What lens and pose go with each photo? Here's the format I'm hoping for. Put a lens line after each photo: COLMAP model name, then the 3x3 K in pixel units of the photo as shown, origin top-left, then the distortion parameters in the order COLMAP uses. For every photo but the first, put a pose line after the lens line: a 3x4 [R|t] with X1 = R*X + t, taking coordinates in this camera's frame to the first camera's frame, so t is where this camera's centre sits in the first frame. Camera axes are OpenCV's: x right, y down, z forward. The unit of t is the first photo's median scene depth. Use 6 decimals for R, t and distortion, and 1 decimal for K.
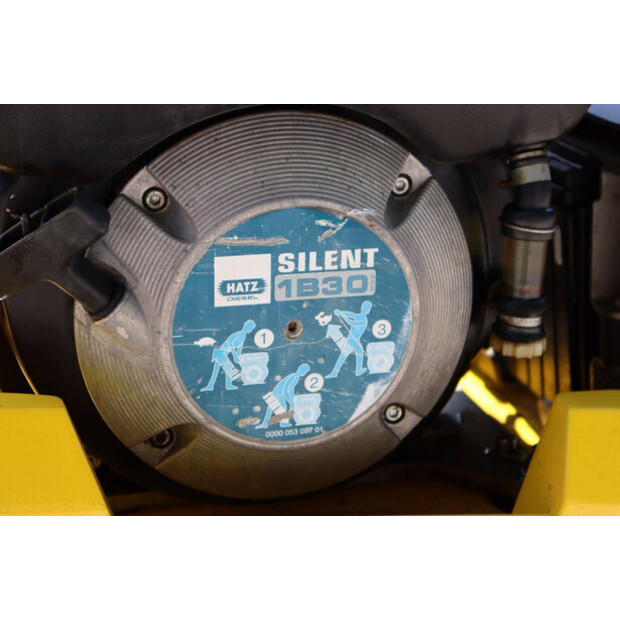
lens RADIAL K [[1447.0, 0, 312.9], [0, 1447.0, 311.6], [0, 0, 1]] dist [0.340607, 1.066310]
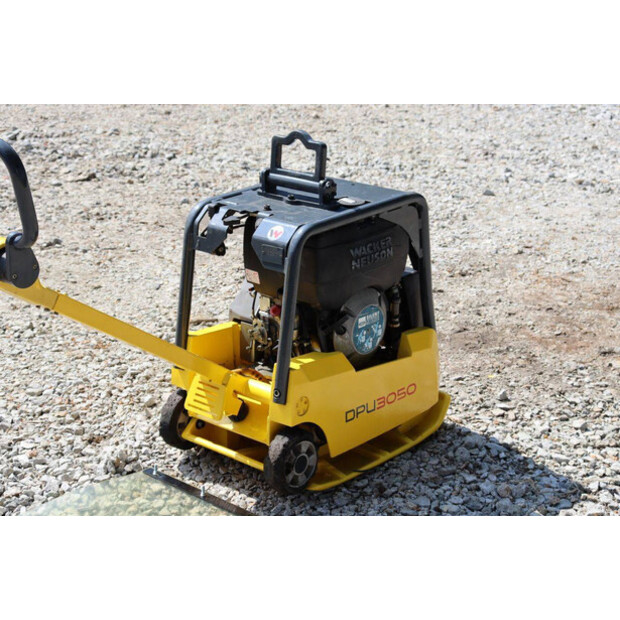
lens RADIAL K [[1328.6, 0, 311.7], [0, 1328.6, 311.4], [0, 0, 1]] dist [0.305007, 0.748662]
pose [[0.840408, -0.194162, 0.505980, -2.543146], [0.188502, 0.980051, 0.062987, -0.384731], [-0.508115, 0.042444, 0.860243, -2.937688]]
